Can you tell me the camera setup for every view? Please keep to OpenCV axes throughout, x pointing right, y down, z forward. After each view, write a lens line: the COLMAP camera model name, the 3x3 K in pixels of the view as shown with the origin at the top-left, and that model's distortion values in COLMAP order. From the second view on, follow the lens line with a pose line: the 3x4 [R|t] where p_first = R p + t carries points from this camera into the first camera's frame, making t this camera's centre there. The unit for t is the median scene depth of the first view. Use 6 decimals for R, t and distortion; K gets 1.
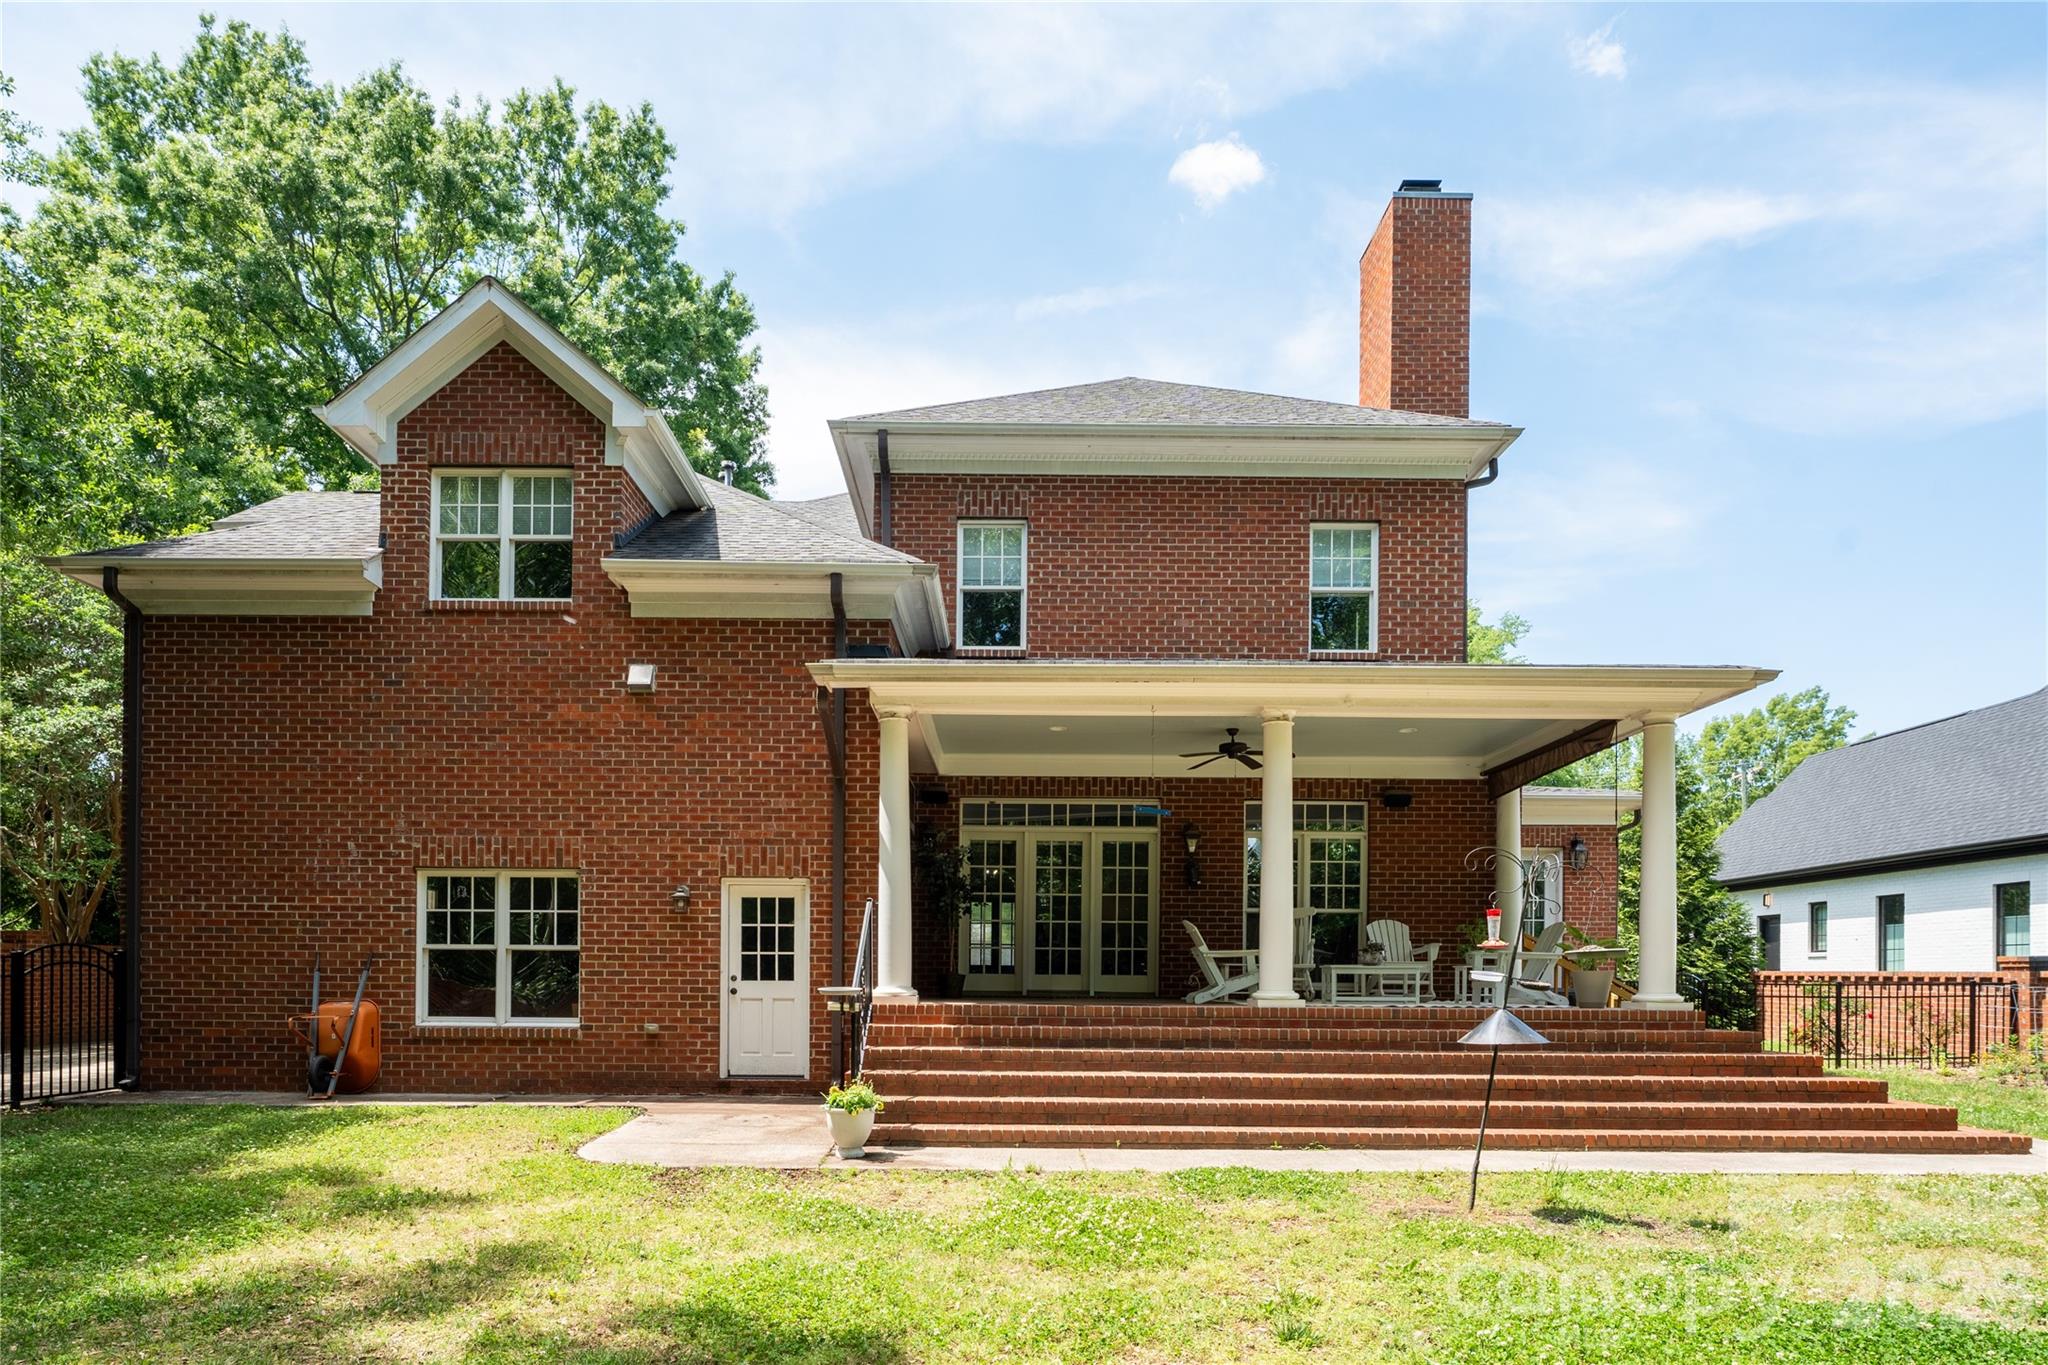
lens RADIAL K [[972.3, 0, 1024.8], [0, 972.3, 682.7], [0, 0, 1]] dist [0.003328, -0.002233]
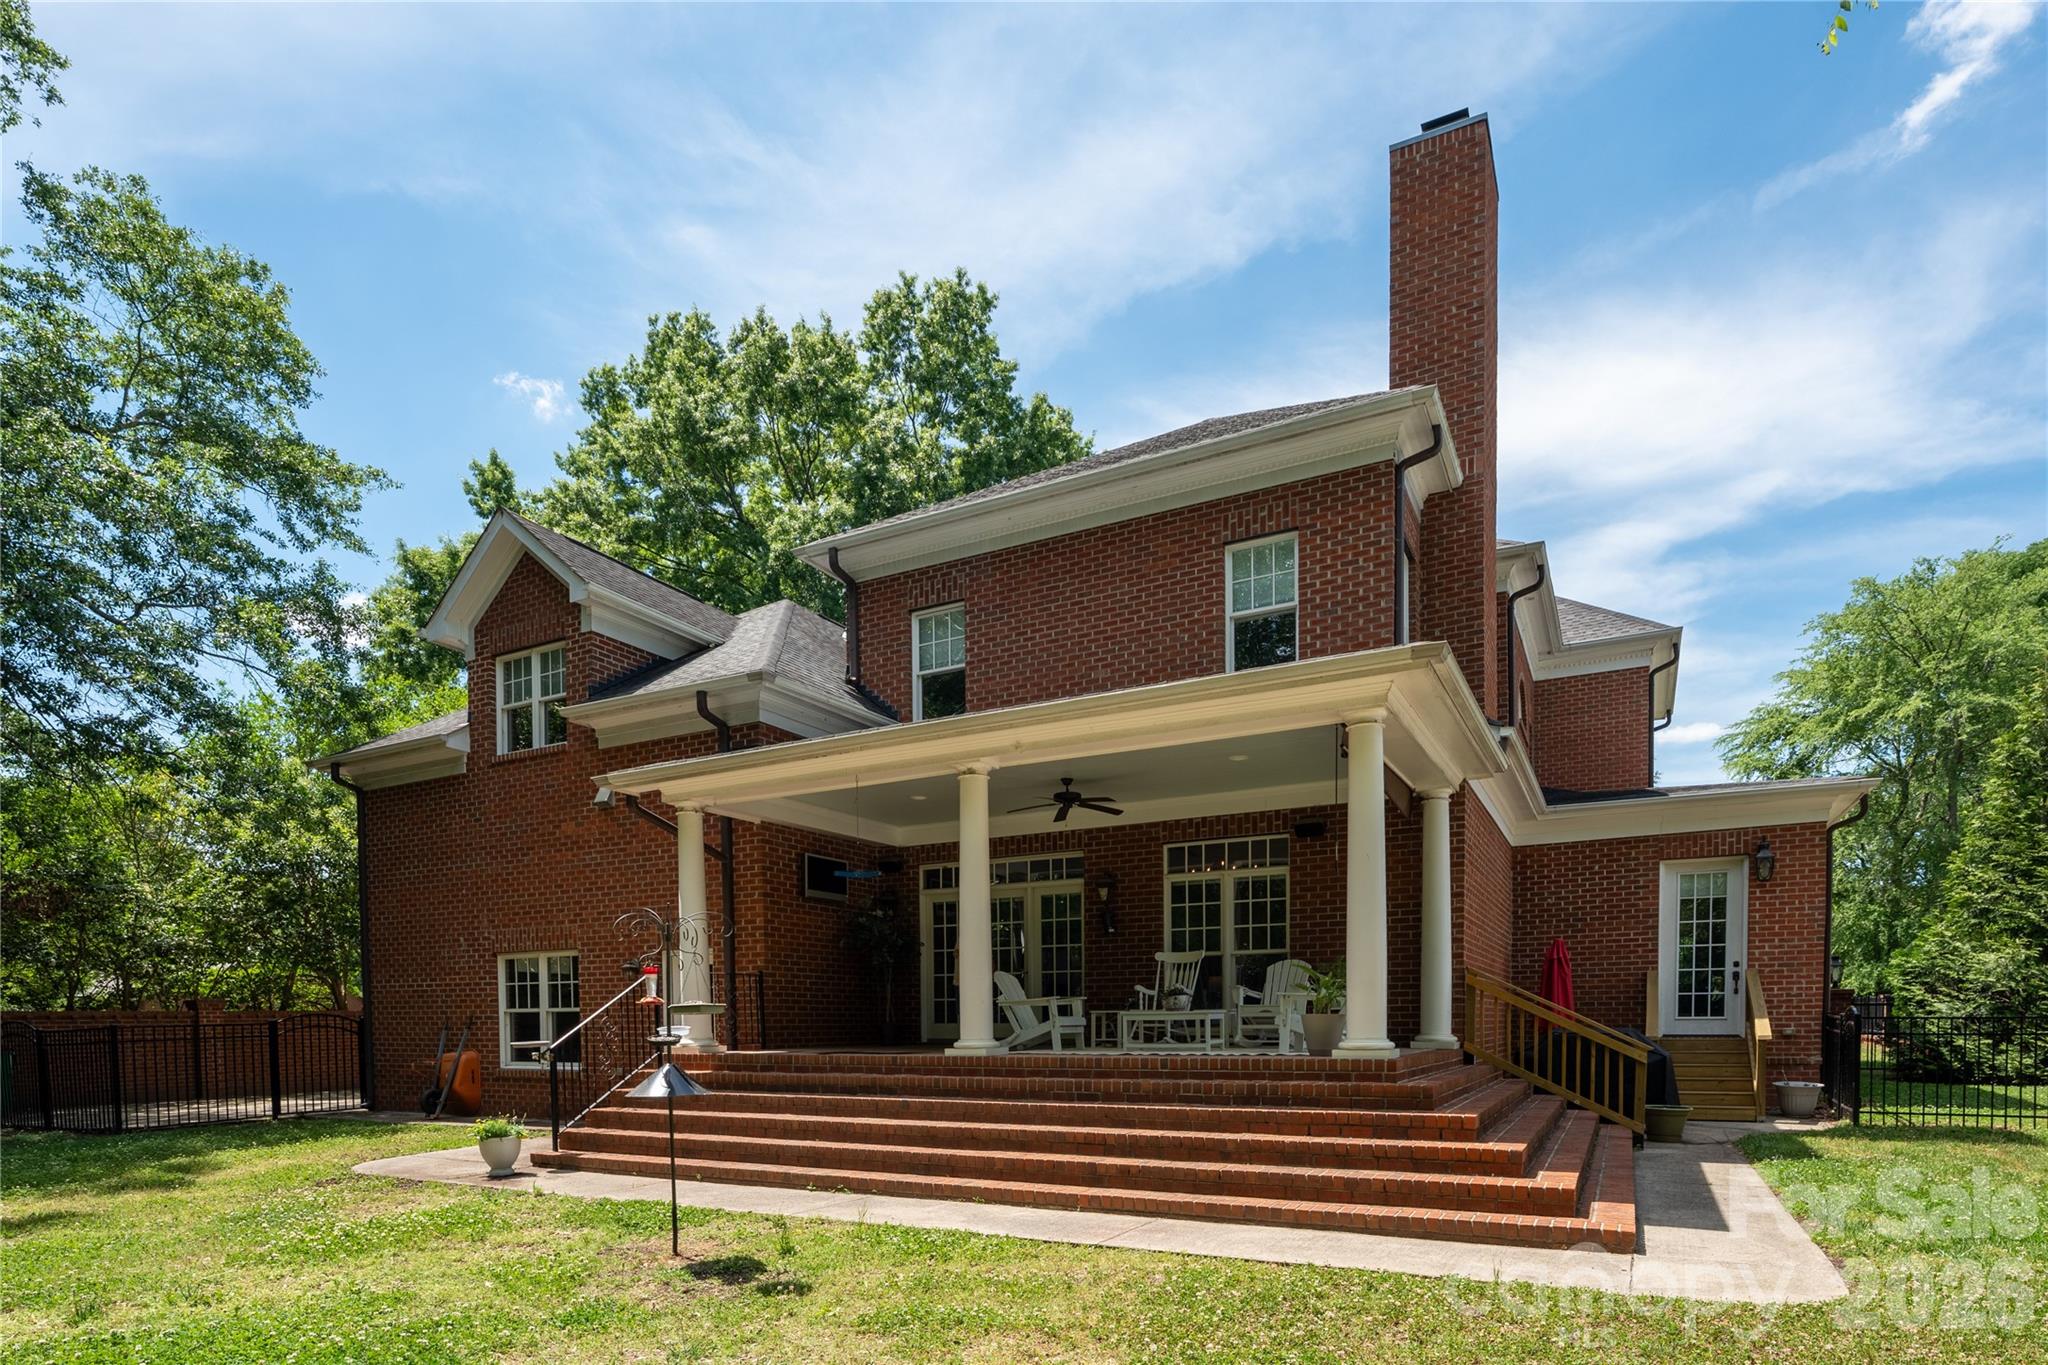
lens RADIAL K [[909.2, 0, 1017.6], [0, 909.2, 768.1], [0, 0, 1]] dist [0.001433, 0.000579]
pose [[0.912818, -0.124204, -0.389021, 0.455087], [0.134153, 0.990959, -0.001604, 0.026688], [0.385703, -0.050724, 0.921227, 0.097620]]
